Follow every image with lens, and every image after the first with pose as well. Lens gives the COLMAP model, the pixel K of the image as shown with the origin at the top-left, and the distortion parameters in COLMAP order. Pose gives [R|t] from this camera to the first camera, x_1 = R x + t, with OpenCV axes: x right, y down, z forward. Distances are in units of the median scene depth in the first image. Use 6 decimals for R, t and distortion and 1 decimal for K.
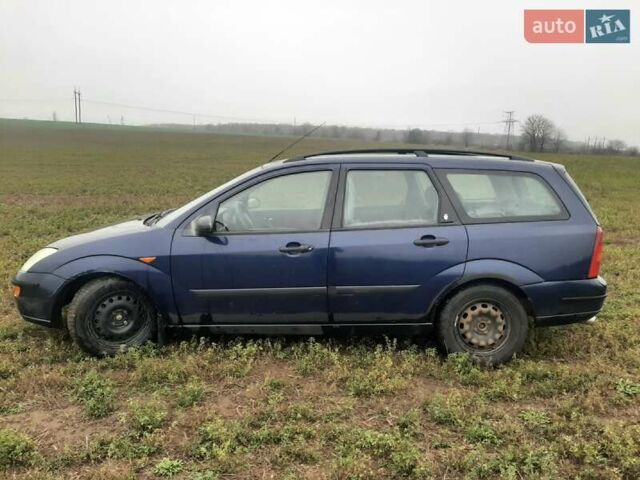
lens RADIAL K [[504.8, 0, 319.7], [0, 504.8, 236.7], [0, 0, 1]] dist [0.042850, -0.079542]
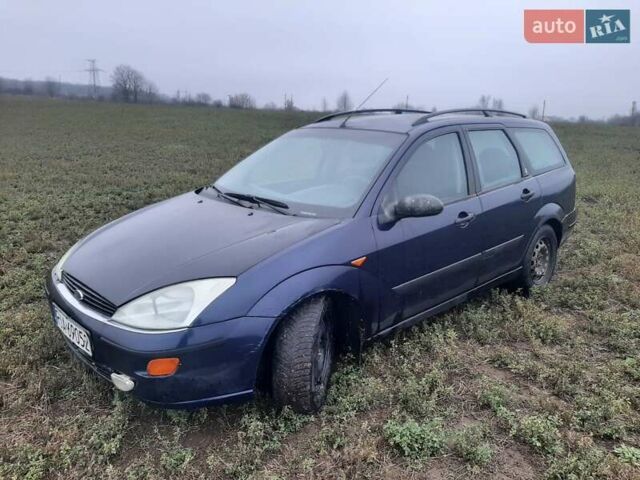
lens RADIAL K [[504.8, 0, 321.1], [0, 504.8, 242.0], [0, 0, 1]] dist [0.042850, -0.079542]
pose [[0.711198, -0.177031, 0.680336, -0.858270], [0.107727, 0.983787, 0.143379, -0.093448], [-0.694689, -0.028680, 0.718738, 0.494351]]
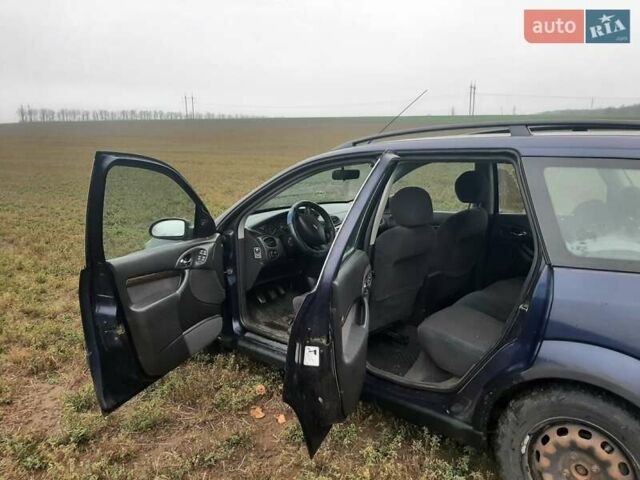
lens RADIAL K [[504.8, 0, 321.6], [0, 504.8, 241.7], [0, 0, 1]] dist [0.042850, -0.079542]
pose [[0.754864, 0.101714, -0.647946, 0.430152], [-0.082303, 0.994783, 0.060276, -0.060196], [0.650697, 0.007827, 0.759297, 0.449029]]
